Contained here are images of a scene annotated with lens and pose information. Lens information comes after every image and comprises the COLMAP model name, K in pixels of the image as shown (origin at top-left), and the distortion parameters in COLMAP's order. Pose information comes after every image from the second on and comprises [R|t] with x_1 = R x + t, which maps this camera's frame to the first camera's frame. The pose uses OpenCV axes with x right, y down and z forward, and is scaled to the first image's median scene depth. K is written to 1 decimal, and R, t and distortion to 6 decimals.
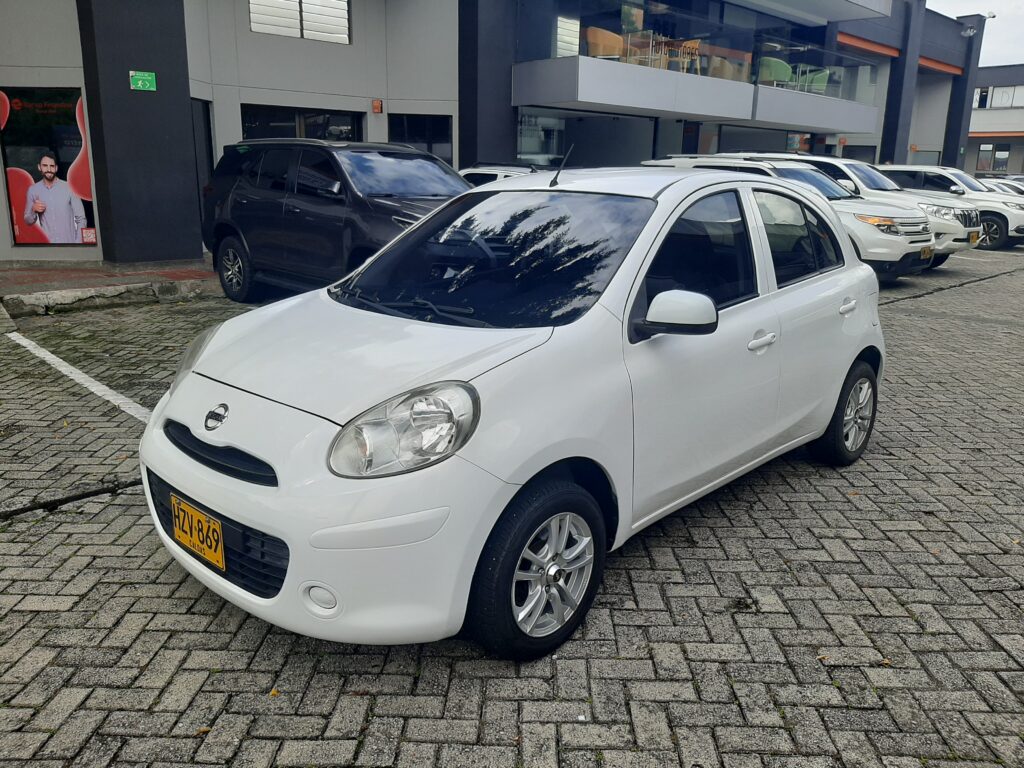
lens RADIAL K [[791.0, 0, 506.3], [0, 791.0, 381.5], [0, 0, 1]] dist [0.052090, -0.100292]
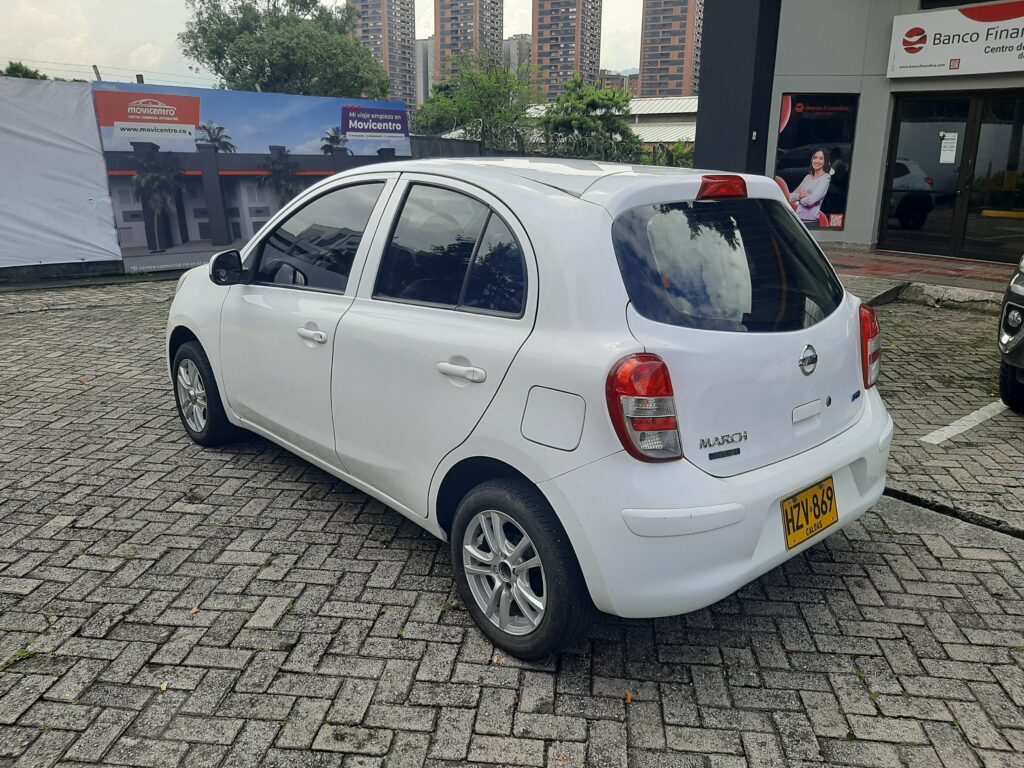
lens RADIAL K [[791.0, 0, 506.3], [0, 791.0, 381.5], [0, 0, 1]] dist [0.052090, -0.100292]
pose [[-0.076431, 0.254377, -0.964080, 1.339404], [-0.260416, 0.928254, 0.265569, -0.336966], [0.962466, 0.271360, -0.004703, 1.337396]]
